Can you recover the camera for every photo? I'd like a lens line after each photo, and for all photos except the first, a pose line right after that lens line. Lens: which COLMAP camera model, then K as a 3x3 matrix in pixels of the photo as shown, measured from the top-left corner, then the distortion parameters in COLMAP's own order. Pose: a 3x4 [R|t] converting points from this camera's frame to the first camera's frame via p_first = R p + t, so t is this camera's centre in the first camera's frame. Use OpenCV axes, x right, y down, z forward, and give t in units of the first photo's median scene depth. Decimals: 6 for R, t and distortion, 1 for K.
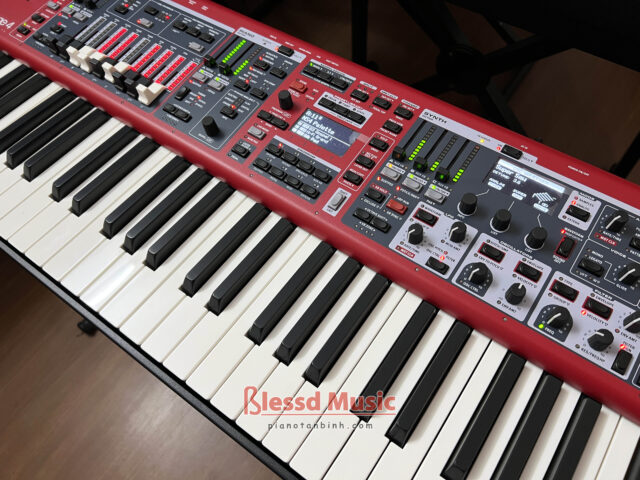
lens RADIAL K [[485.0, 0, 321.6], [0, 485.0, 240.9], [0, 0, 1]] dist [0.007959, -0.010434]
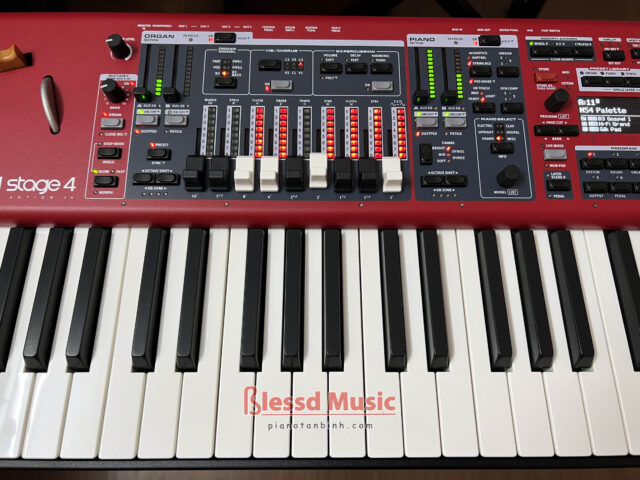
lens RADIAL K [[536.9, 0, 303.8], [0, 536.9, 255.4], [0, 0, 1]] dist [0.017640, -0.021343]
pose [[0.809254, -0.518427, 0.276299, -0.776867], [0.472093, 0.853826, 0.219340, -0.459841], [-0.349623, -0.047063, 0.935708, 0.315480]]
